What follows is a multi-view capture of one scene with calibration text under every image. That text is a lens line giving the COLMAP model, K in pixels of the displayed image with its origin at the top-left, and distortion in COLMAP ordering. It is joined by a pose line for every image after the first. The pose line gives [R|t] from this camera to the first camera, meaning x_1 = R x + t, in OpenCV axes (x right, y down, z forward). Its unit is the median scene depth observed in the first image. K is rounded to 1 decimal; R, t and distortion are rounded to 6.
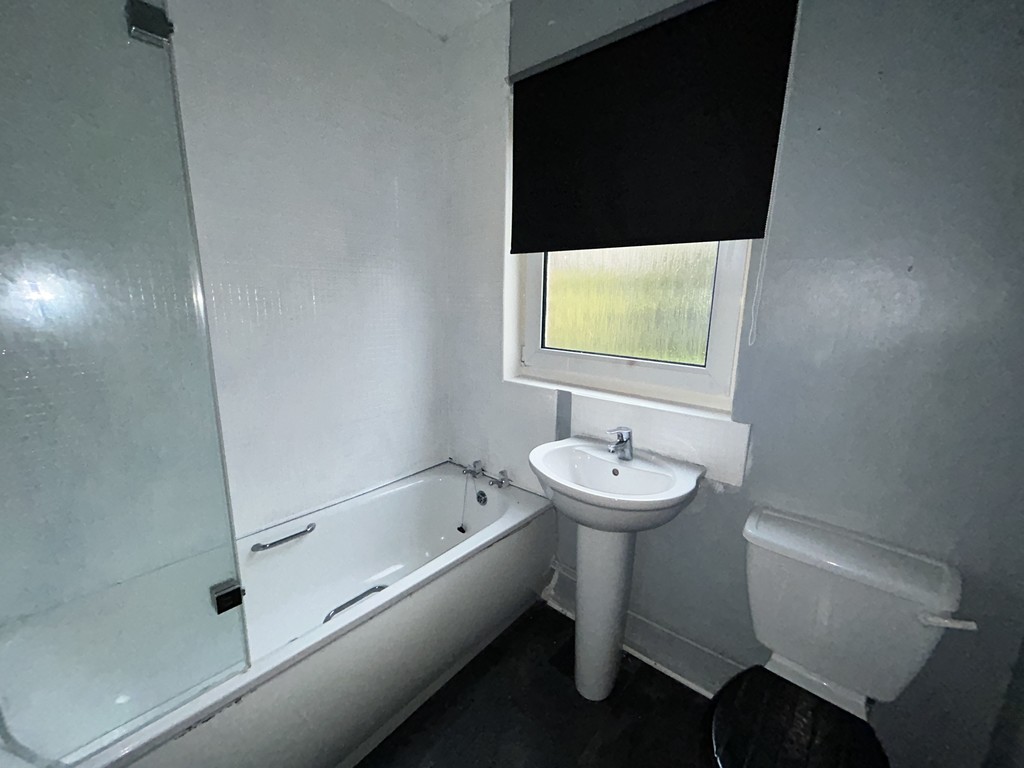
lens RADIAL K [[415.2, 0, 510.4], [0, 415.2, 382.7], [0, 0, 1]] dist [-0.001406, -0.000228]
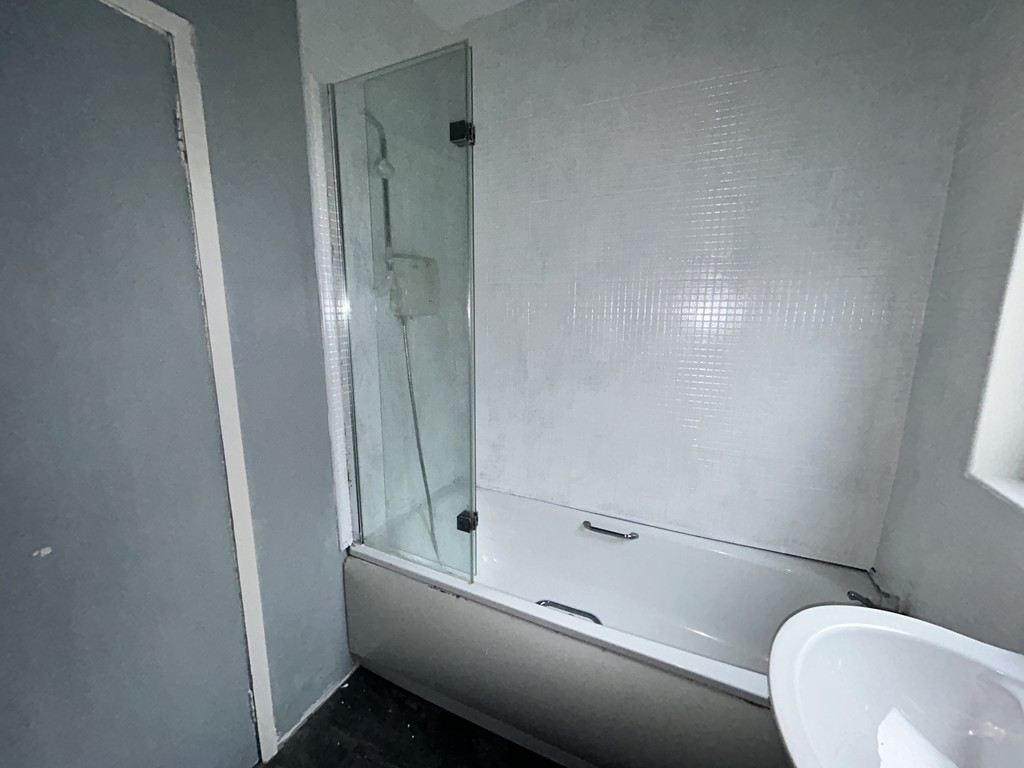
lens RADIAL K [[415.2, 0, 510.7], [0, 415.2, 386.1], [0, 0, 1]] dist [-0.001406, -0.000228]
pose [[0.259519, 0.166562, -0.951266, 0.371856], [-0.189856, 0.974592, 0.118851, -0.075973], [0.946892, 0.149759, 0.284548, 0.414097]]
